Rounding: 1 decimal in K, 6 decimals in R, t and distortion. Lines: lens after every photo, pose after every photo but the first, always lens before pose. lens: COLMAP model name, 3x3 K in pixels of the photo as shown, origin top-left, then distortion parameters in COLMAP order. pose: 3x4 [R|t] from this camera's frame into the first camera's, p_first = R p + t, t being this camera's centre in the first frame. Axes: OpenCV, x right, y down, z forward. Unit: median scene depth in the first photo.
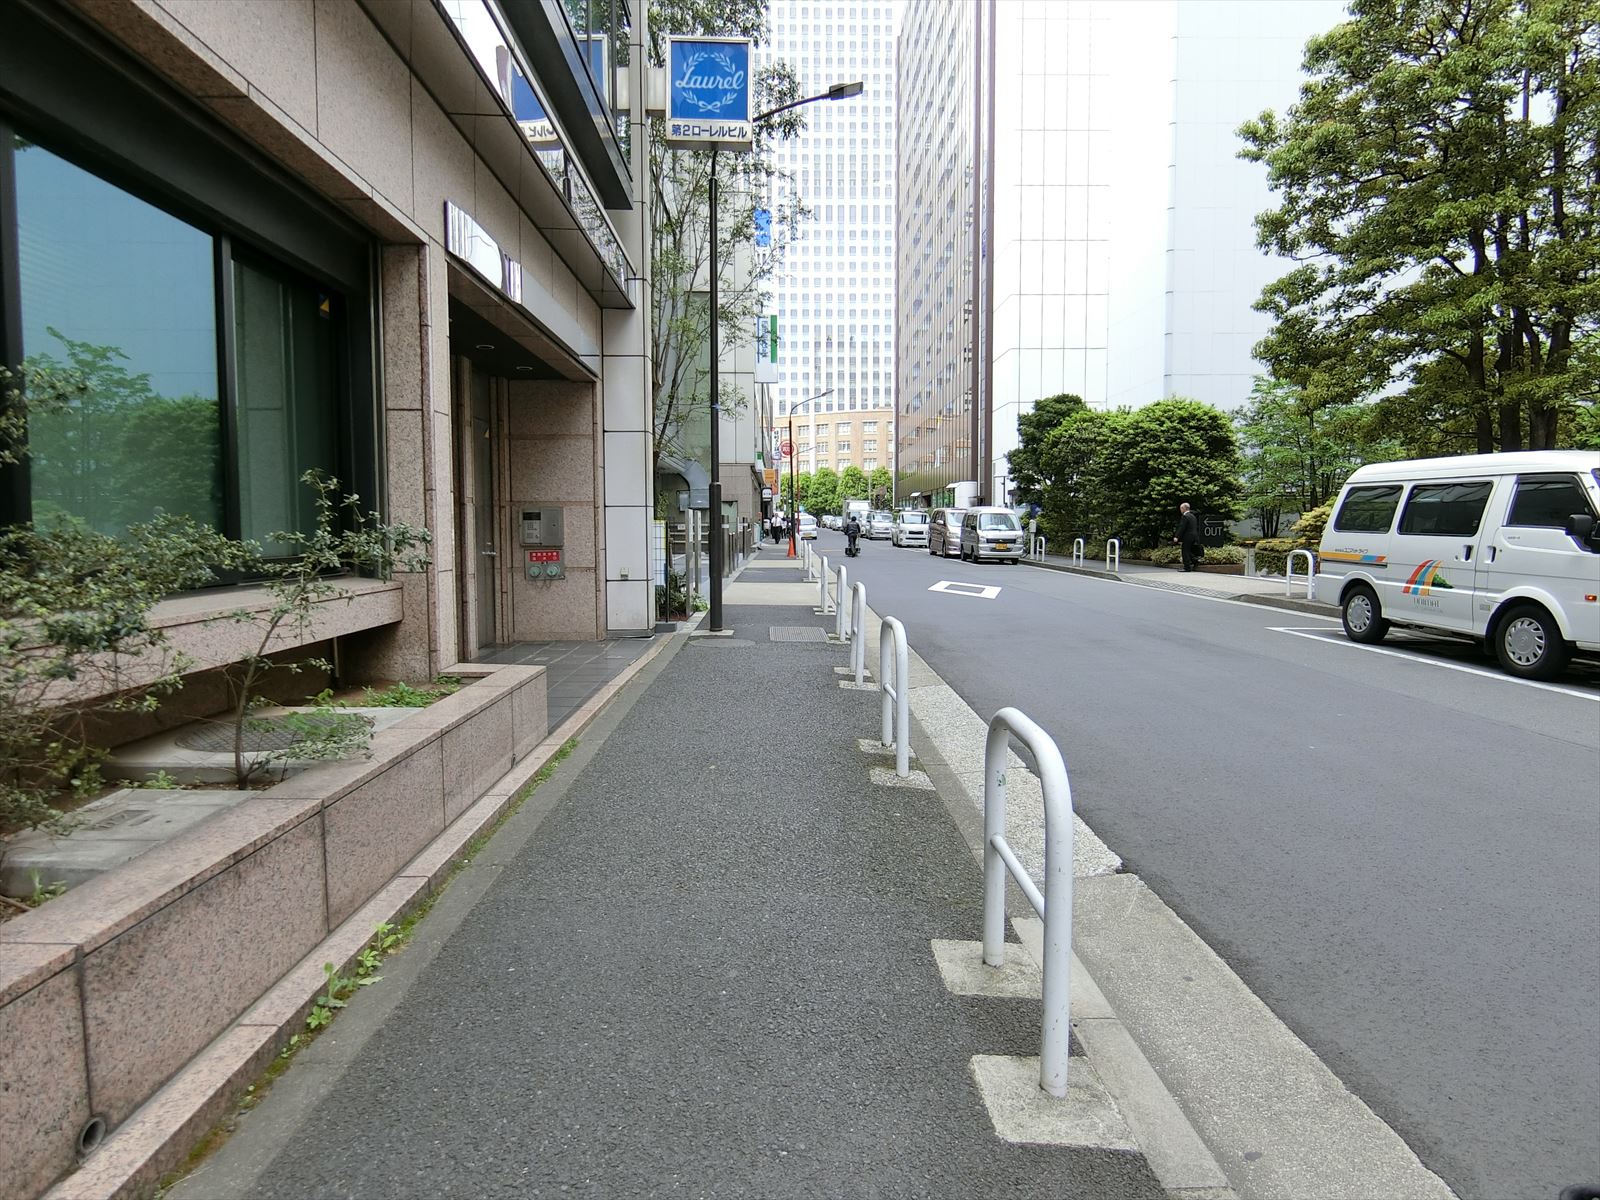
lens RADIAL K [[893.4, 0, 793.4], [0, 893.4, 598.1], [0, 0, 1]] dist [-0.006223, 0.000028]
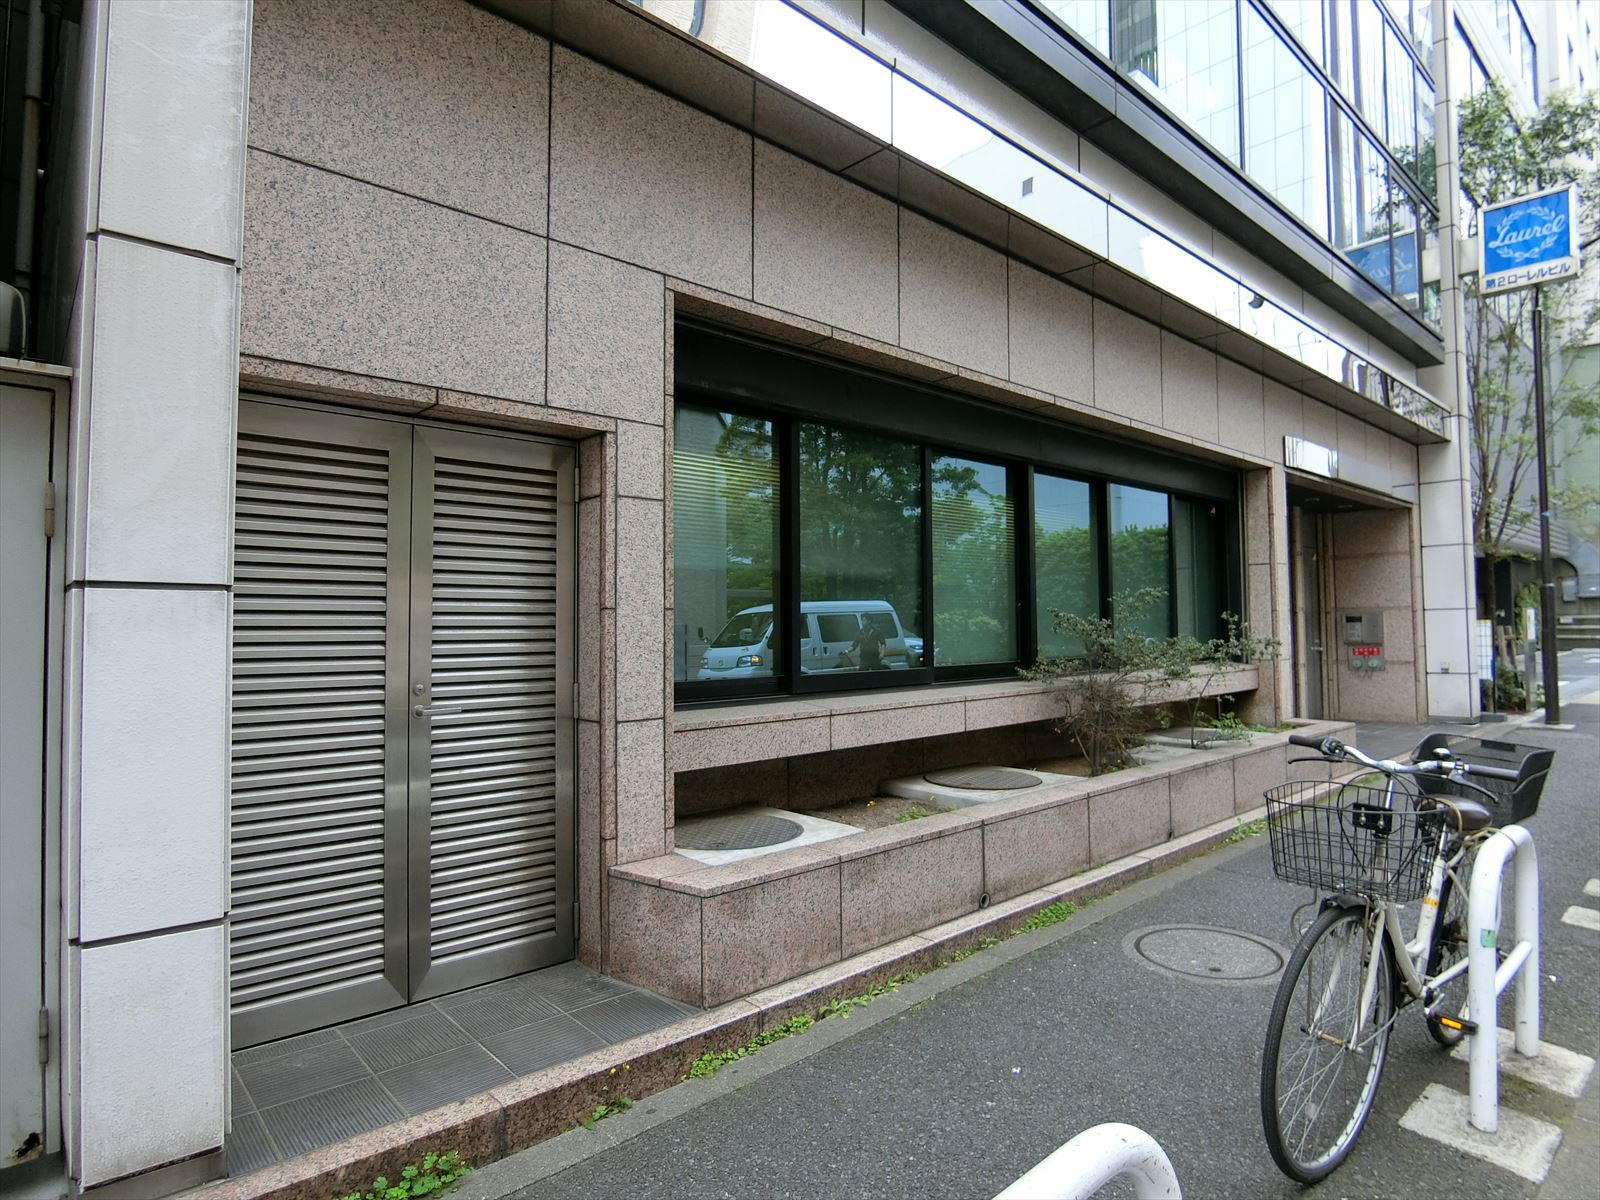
lens RADIAL K [[893.4, 0, 790.6], [0, 893.4, 600.1], [0, 0, 1]] dist [-0.006223, 0.000028]
pose [[0.648294, -0.035639, -0.760556, 0.145028], [-0.043401, 0.995550, -0.083645, 0.019768], [0.760153, 0.087235, 0.643862, -0.404524]]
